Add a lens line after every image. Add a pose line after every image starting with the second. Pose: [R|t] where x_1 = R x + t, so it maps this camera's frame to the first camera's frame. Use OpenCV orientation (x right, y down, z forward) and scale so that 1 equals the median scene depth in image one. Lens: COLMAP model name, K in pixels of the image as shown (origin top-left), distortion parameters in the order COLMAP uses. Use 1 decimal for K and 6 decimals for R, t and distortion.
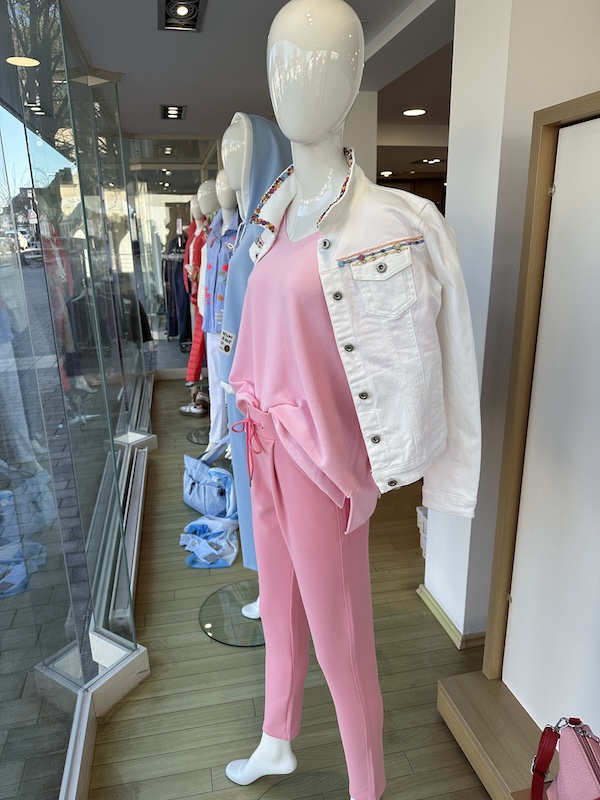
lens RADIAL K [[562.3, 0, 300.0], [0, 562.3, 400.0], [0, 0, 1]] dist [0.025553, -0.036586]
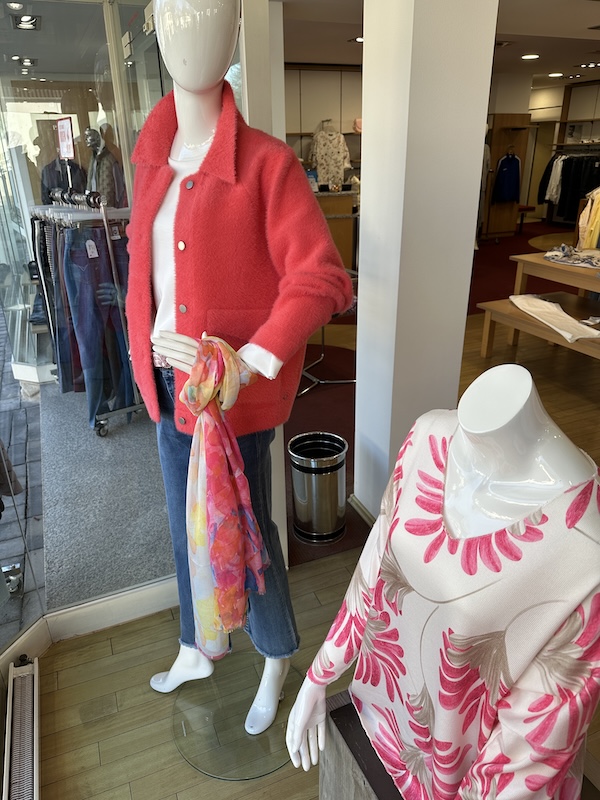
lens RADIAL K [[562.3, 0, 300.0], [0, 562.3, 400.0], [0, 0, 1]] dist [0.025553, -0.036586]
pose [[0.983231, -0.066749, 0.169712, -0.121920], [0.045521, 0.990981, 0.126034, -0.154255], [-0.176594, -0.116195, 0.977401, 0.513917]]
